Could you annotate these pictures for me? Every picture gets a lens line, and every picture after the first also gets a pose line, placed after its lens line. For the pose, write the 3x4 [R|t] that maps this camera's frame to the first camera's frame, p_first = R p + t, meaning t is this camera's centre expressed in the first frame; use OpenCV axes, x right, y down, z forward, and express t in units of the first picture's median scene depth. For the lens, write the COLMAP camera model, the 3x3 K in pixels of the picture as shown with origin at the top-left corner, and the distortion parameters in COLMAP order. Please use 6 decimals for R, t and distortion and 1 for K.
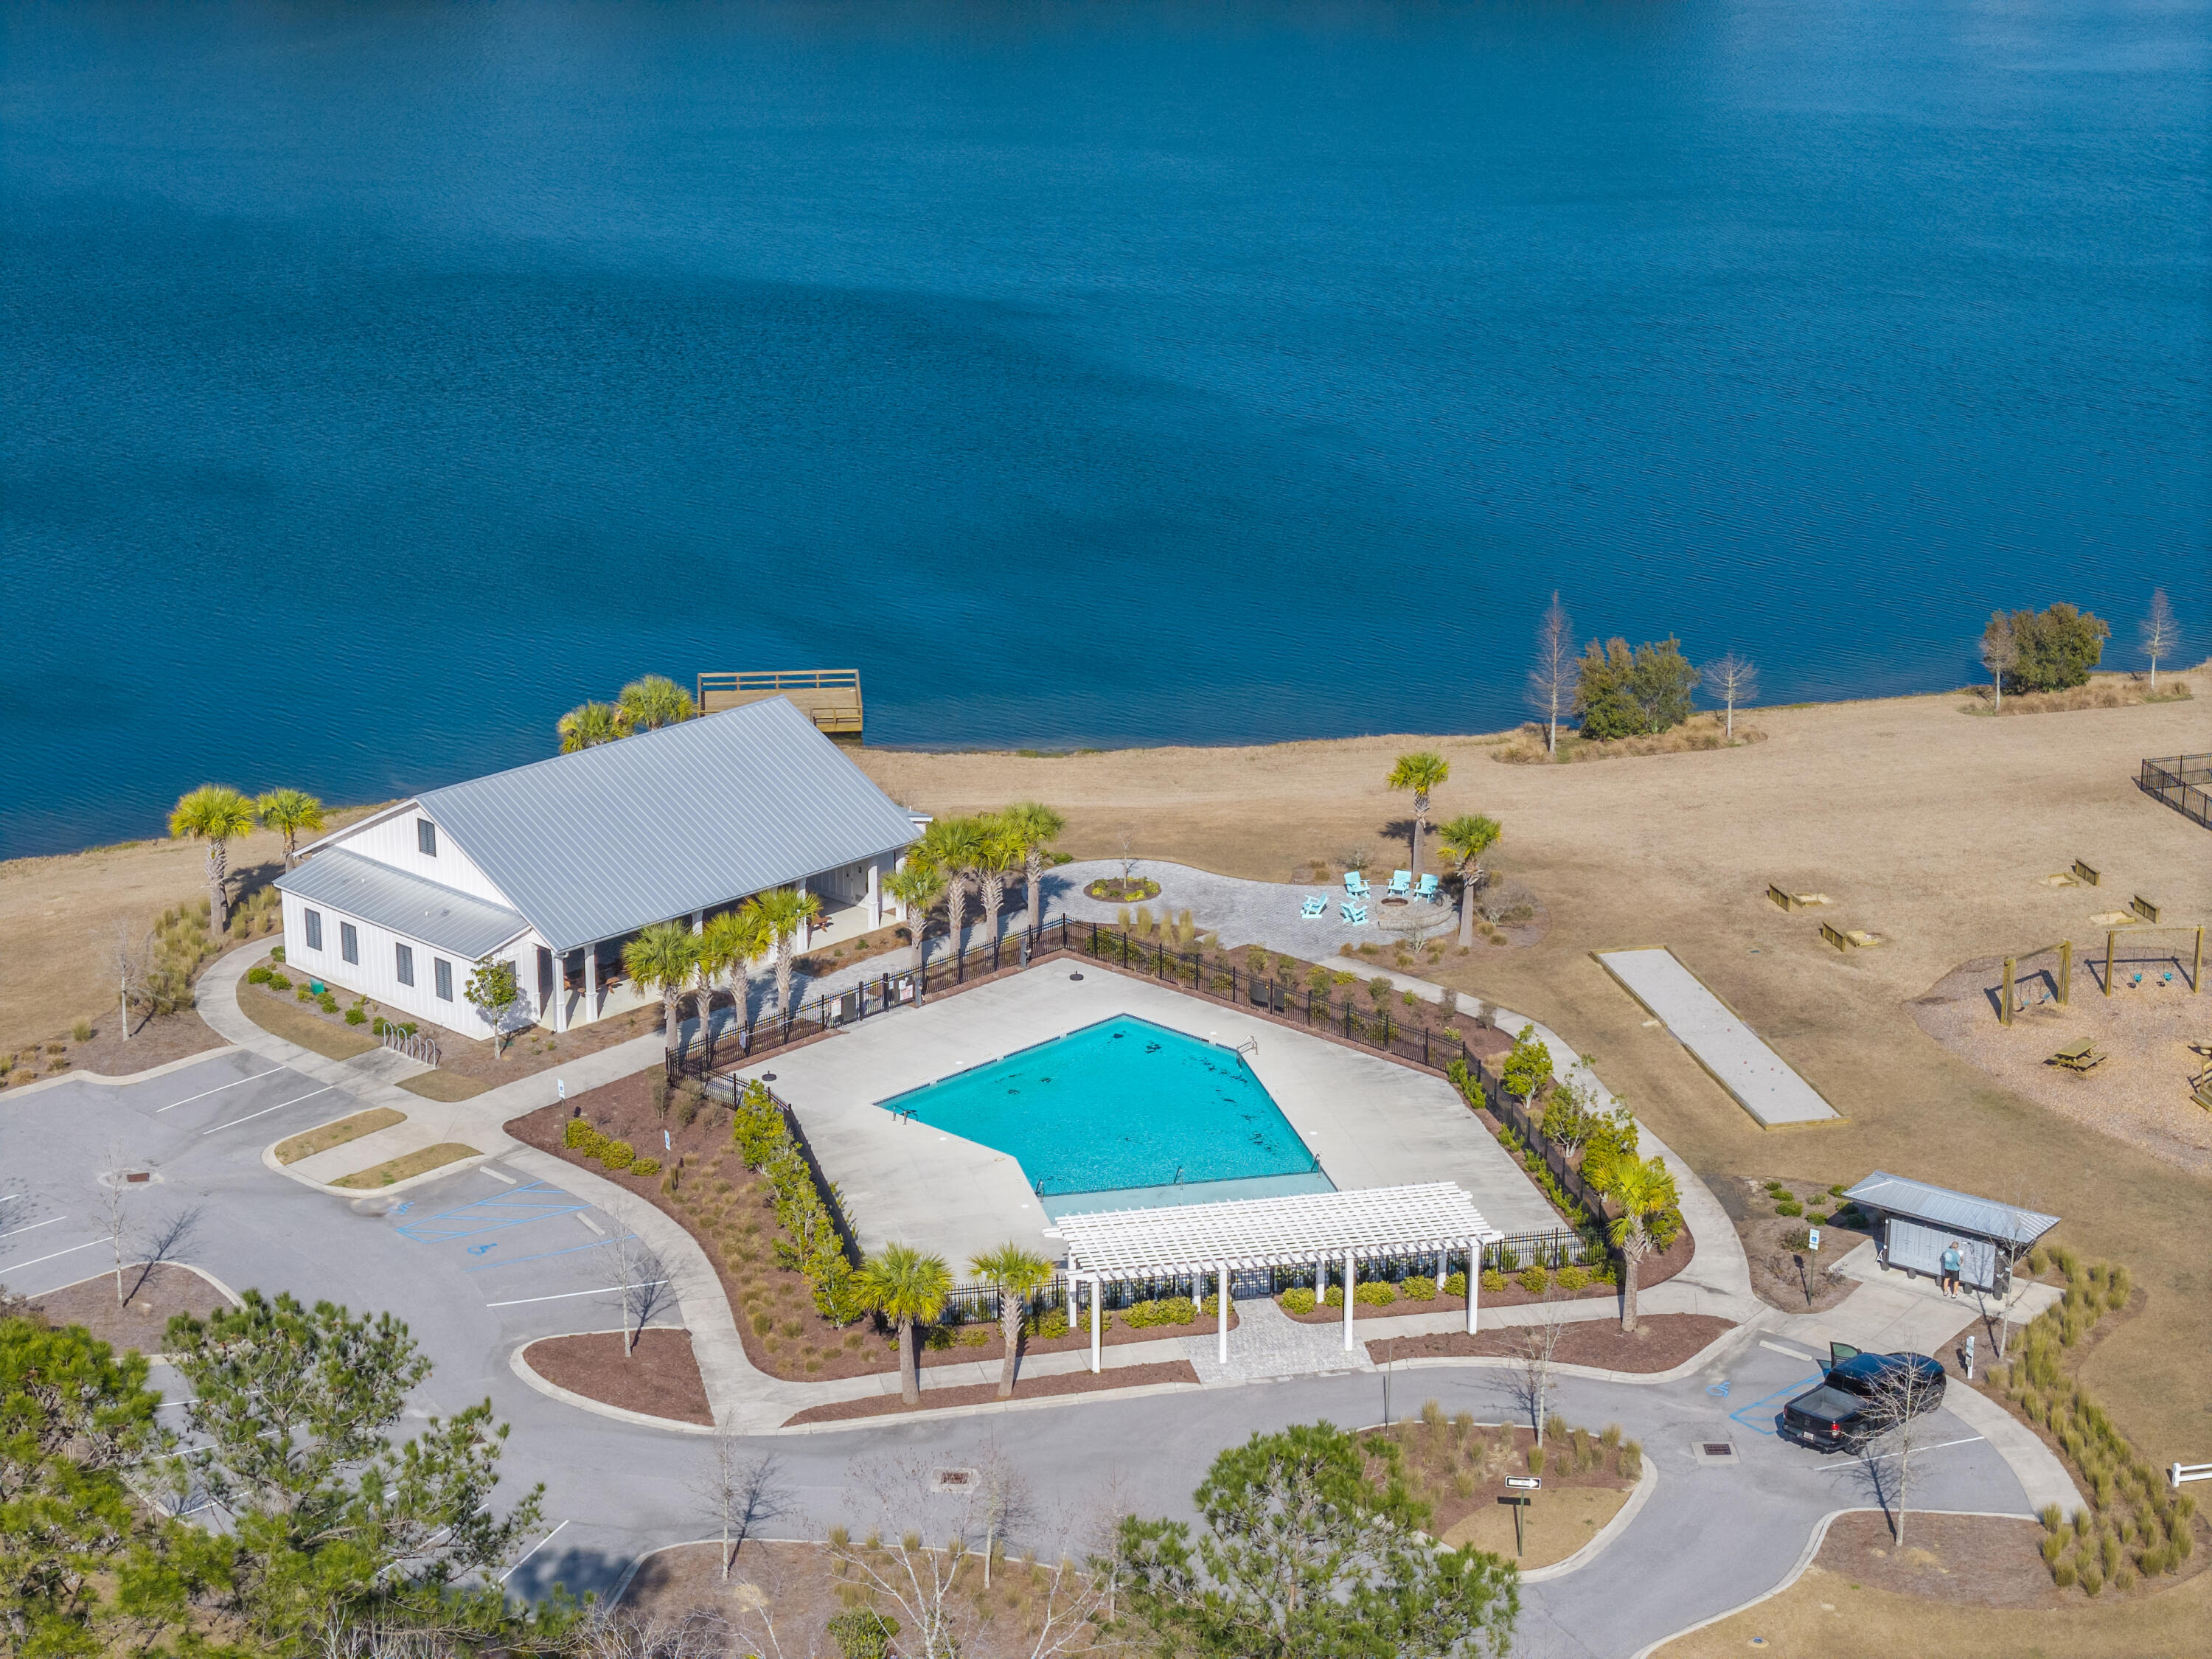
lens RADIAL K [[4339.8, 0, 1135.9], [0, 4339.8, 828.4], [0, 0, 1]] dist [-0.249905, 1.192307]
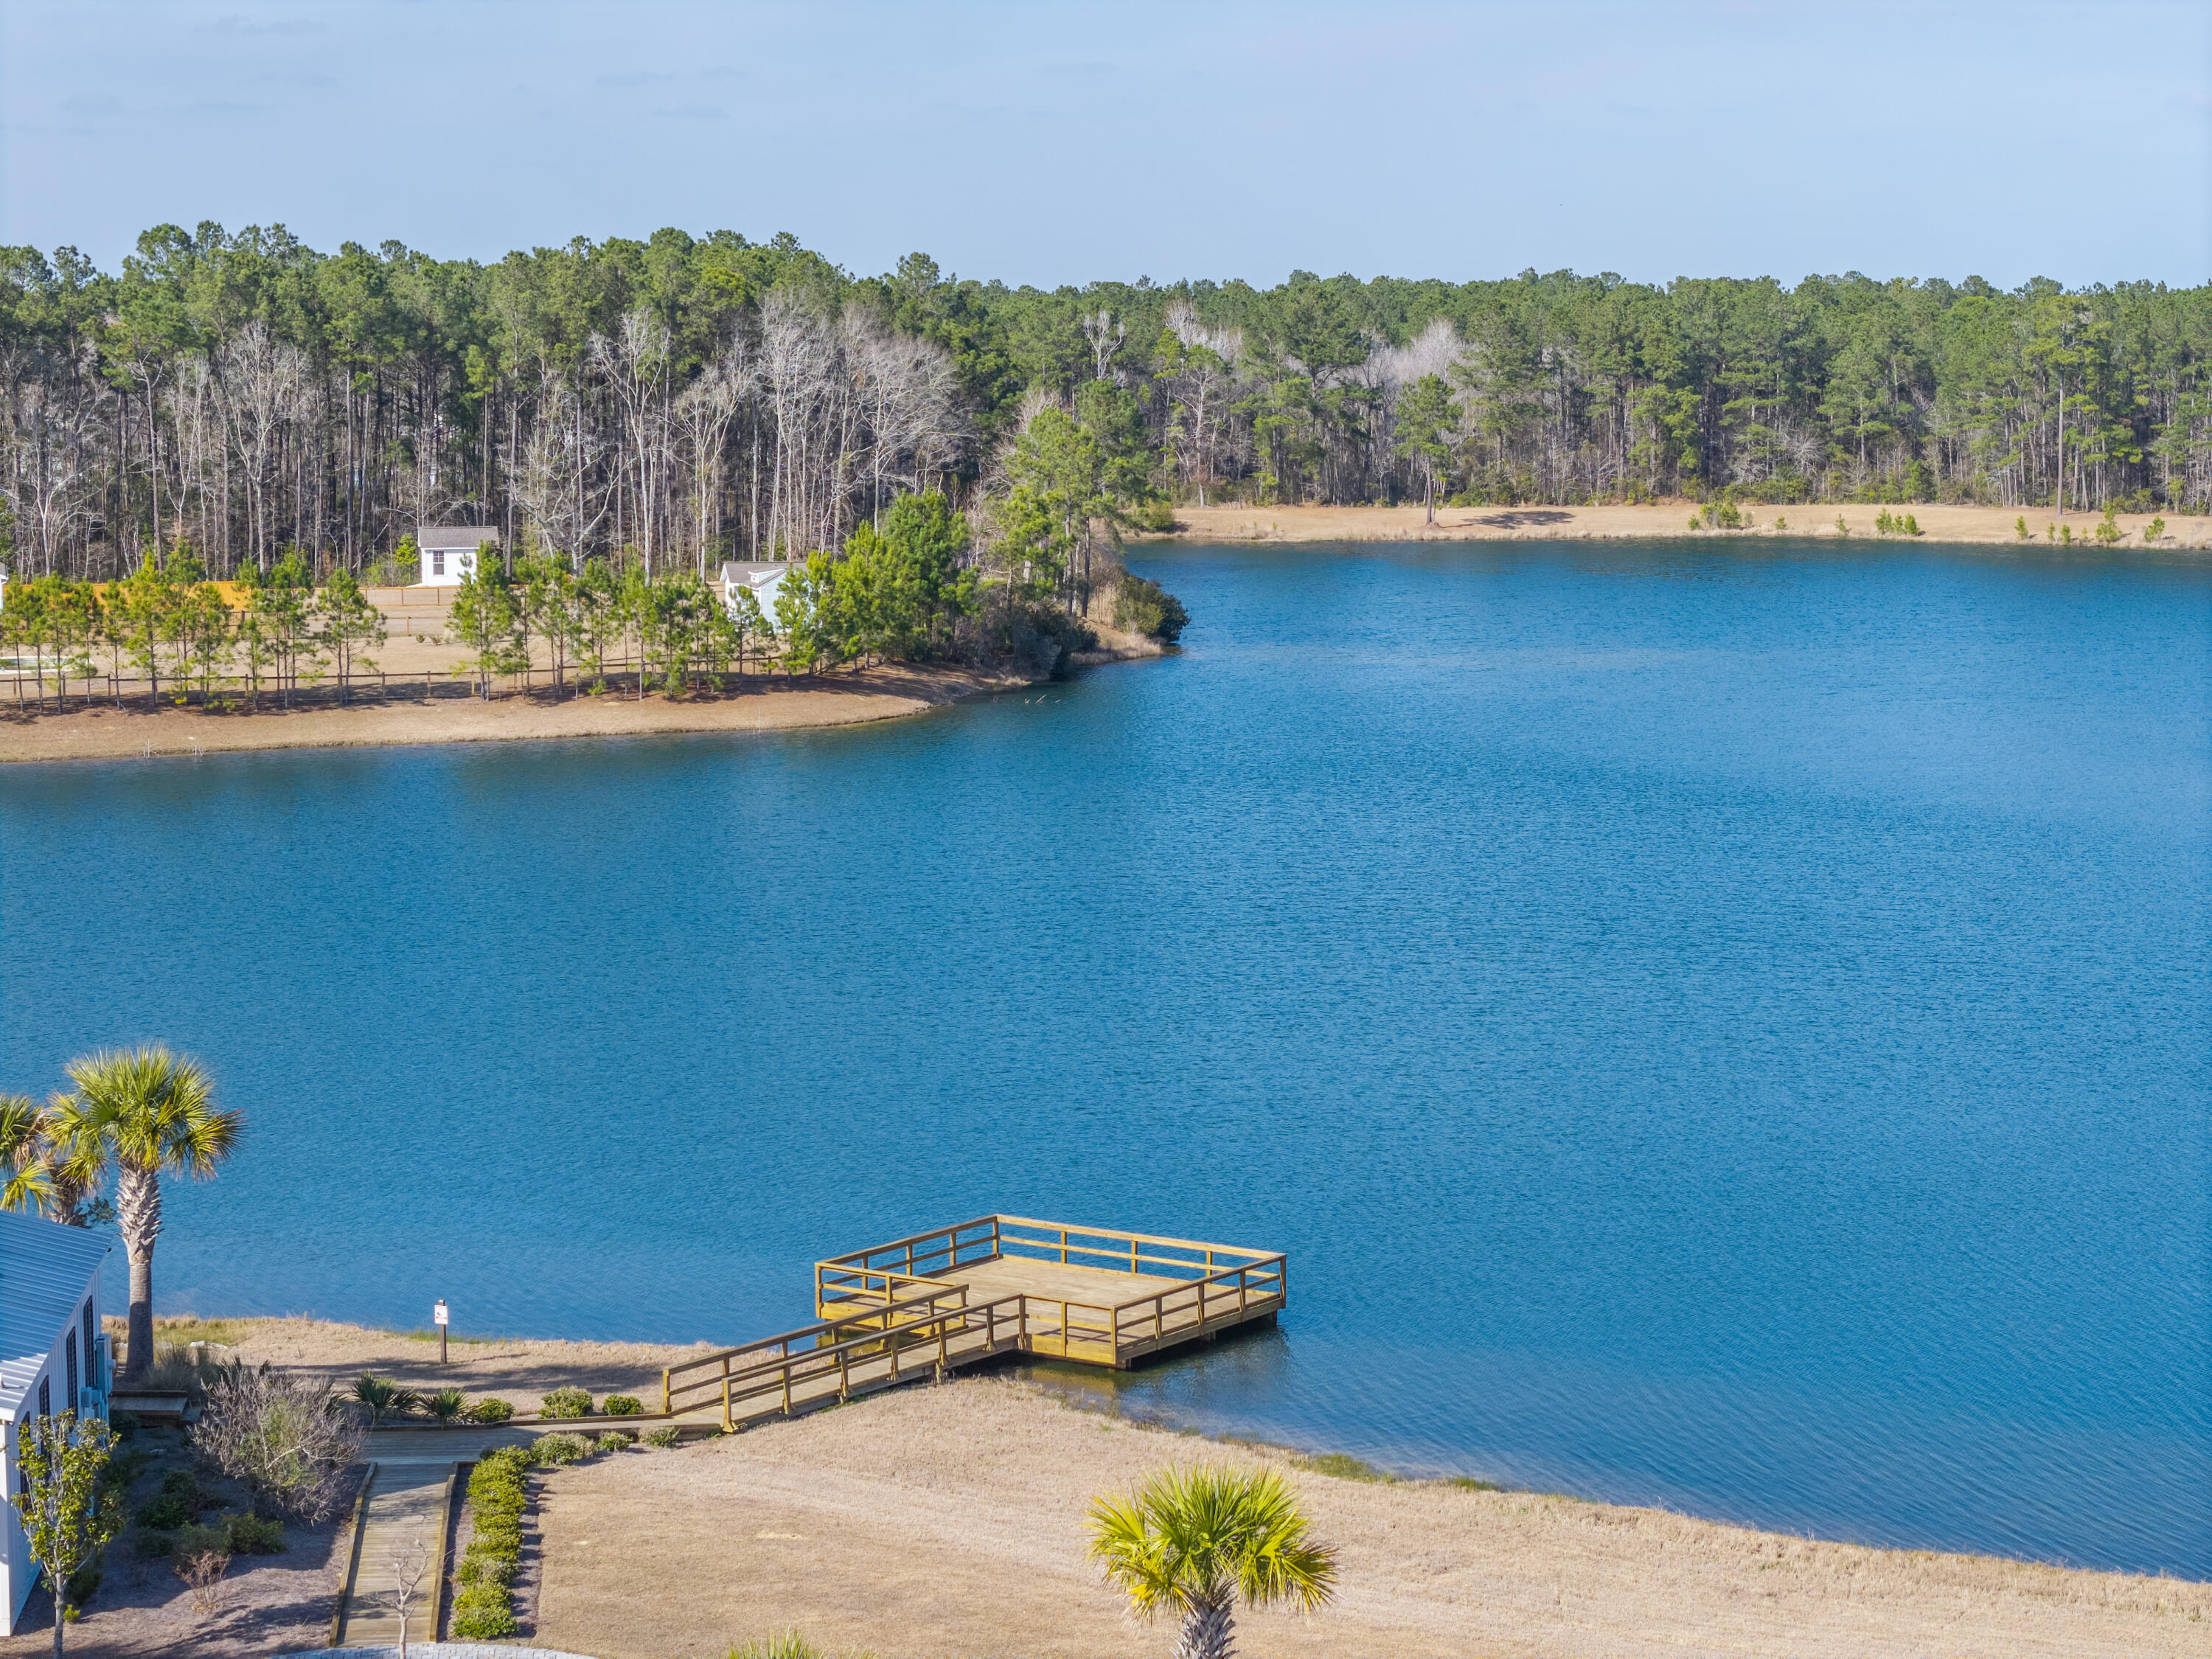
lens RADIAL K [[4339.8, 0, 1135.9], [0, 4339.8, 828.4], [0, 0, 1]] dist [-0.249905, 1.192307]
pose [[0.772007, 0.068638, -0.631898, 0.265879], [-0.197846, 0.970714, -0.136273, -0.020714], [0.604039, 0.230222, 0.762978, 0.853746]]
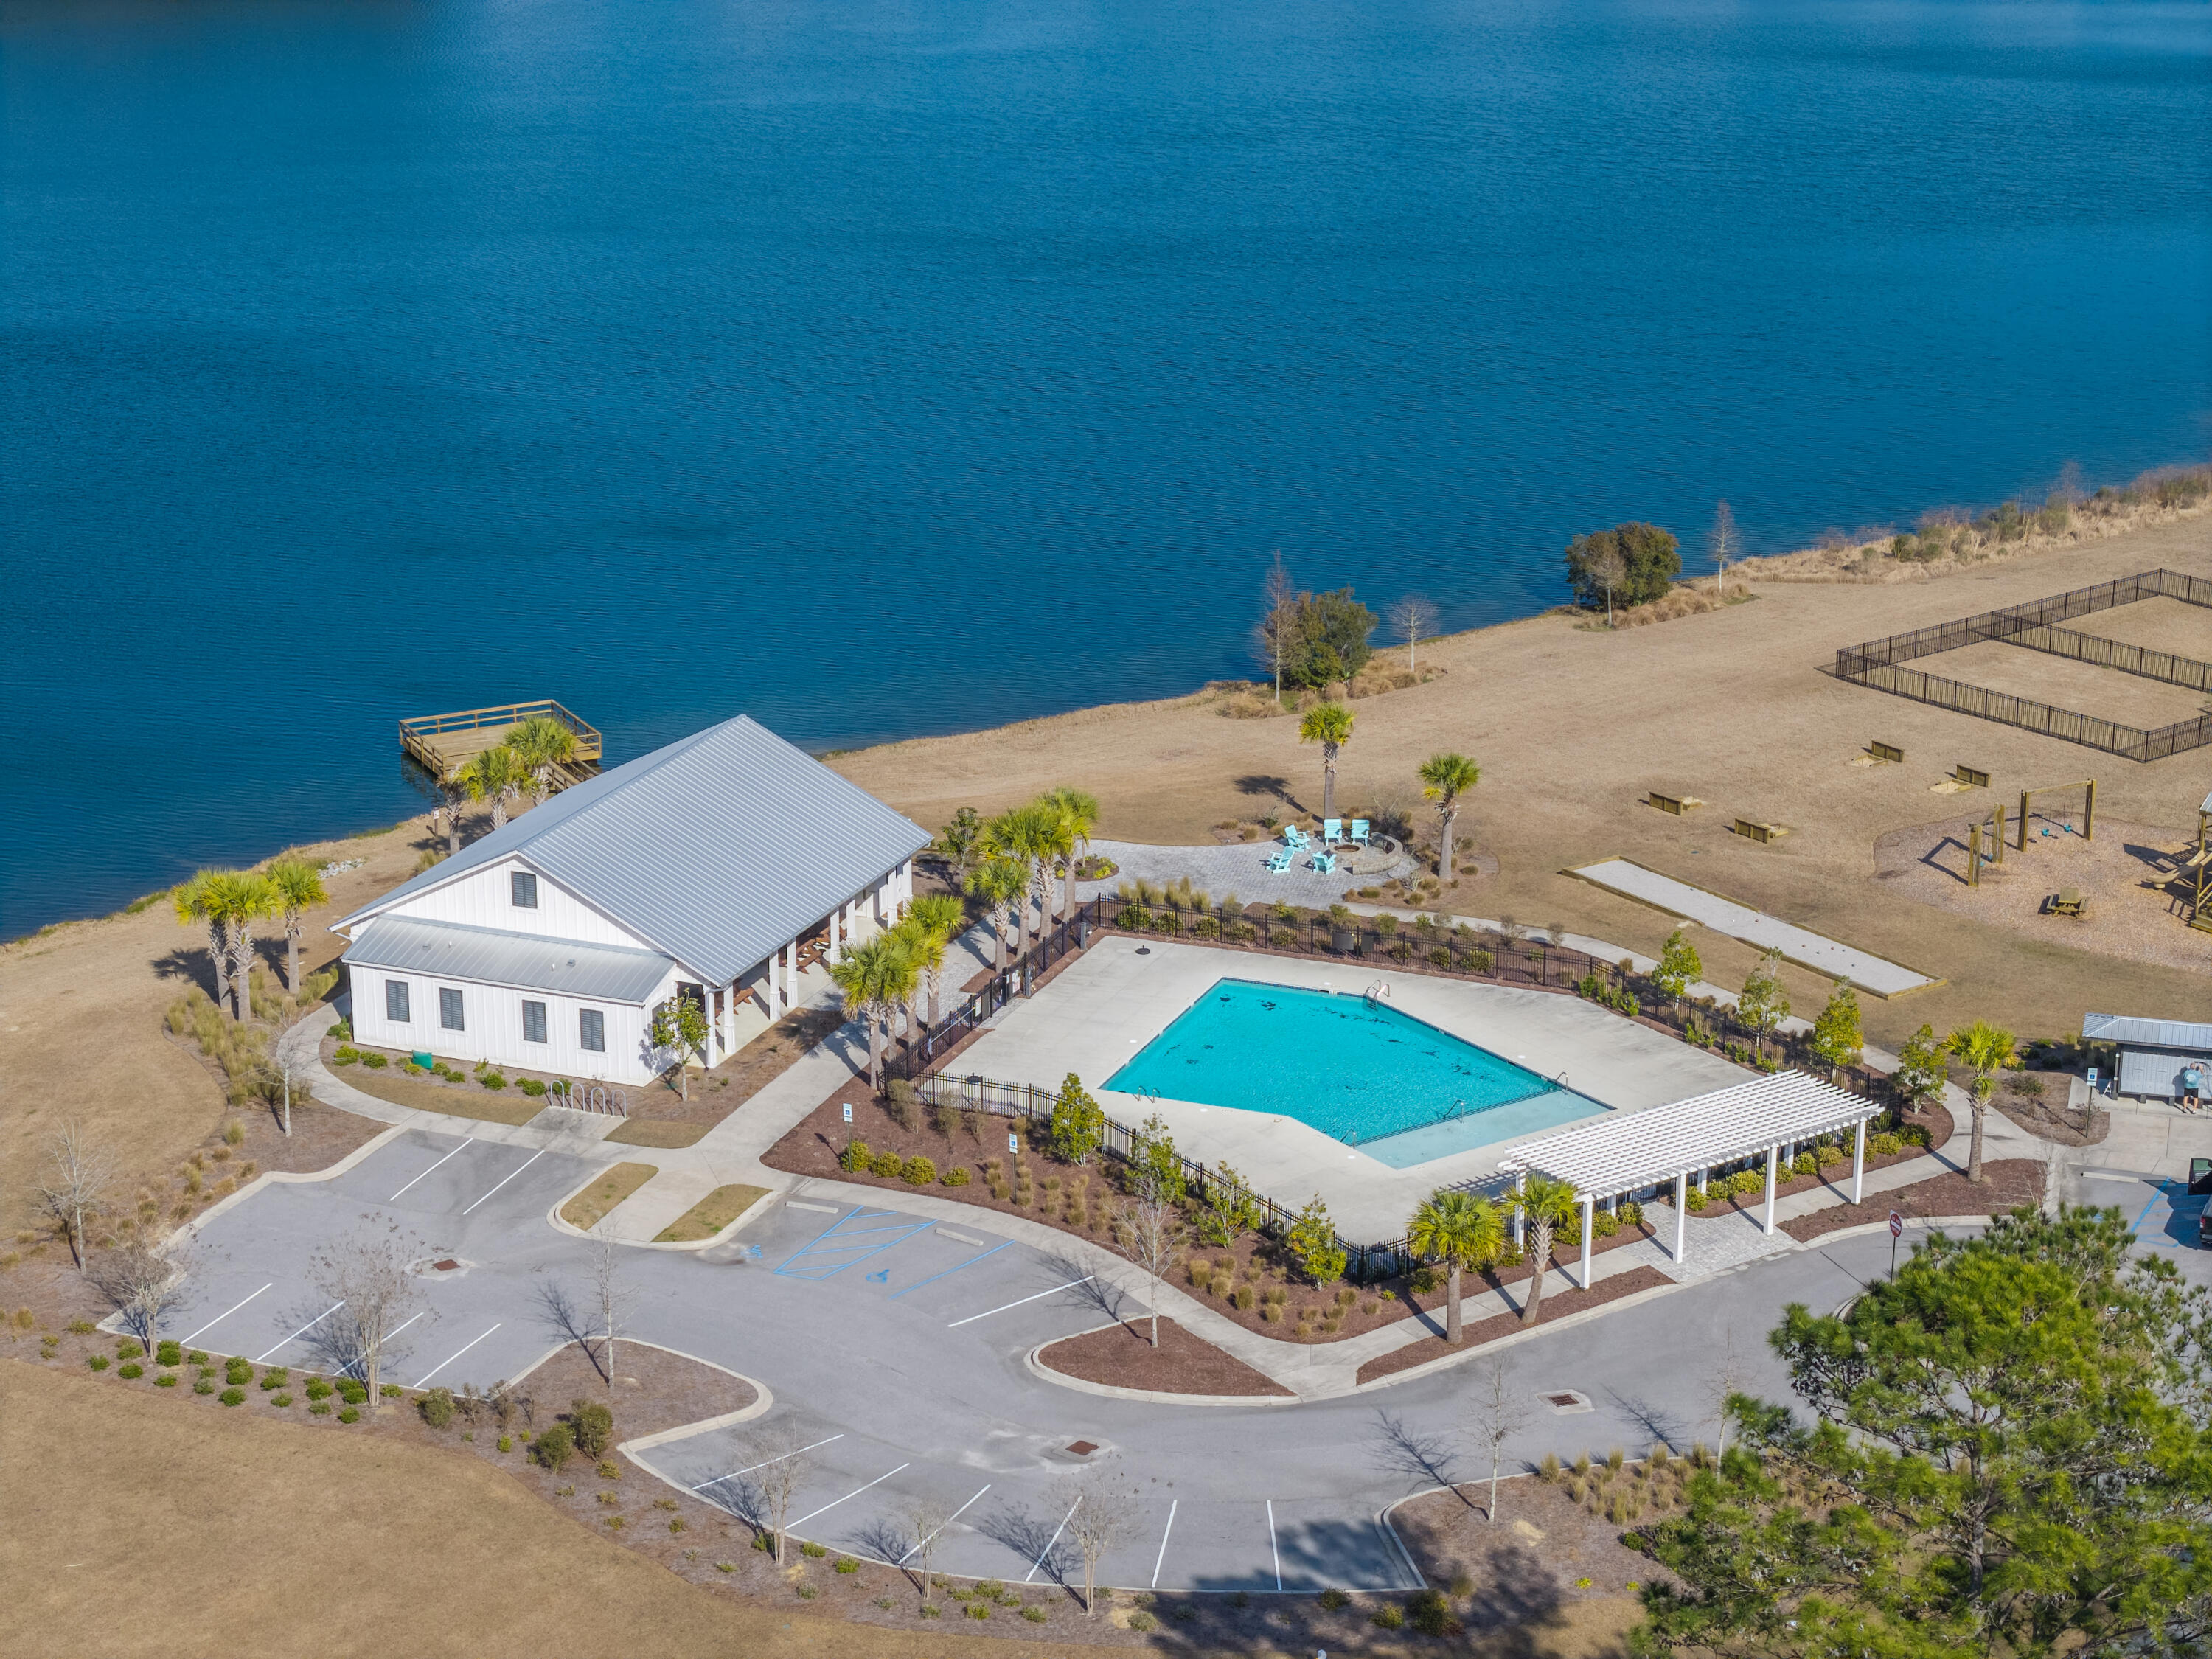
lens RADIAL K [[4339.8, 0, 1135.9], [0, 4339.8, 828.4], [0, 0, 1]] dist [-0.249905, 1.192307]
pose [[0.929860, -0.114012, 0.349803, -0.382725], [0.114559, 0.993231, 0.019201, -0.014888], [-0.349625, 0.022219, 0.936626, 0.042391]]
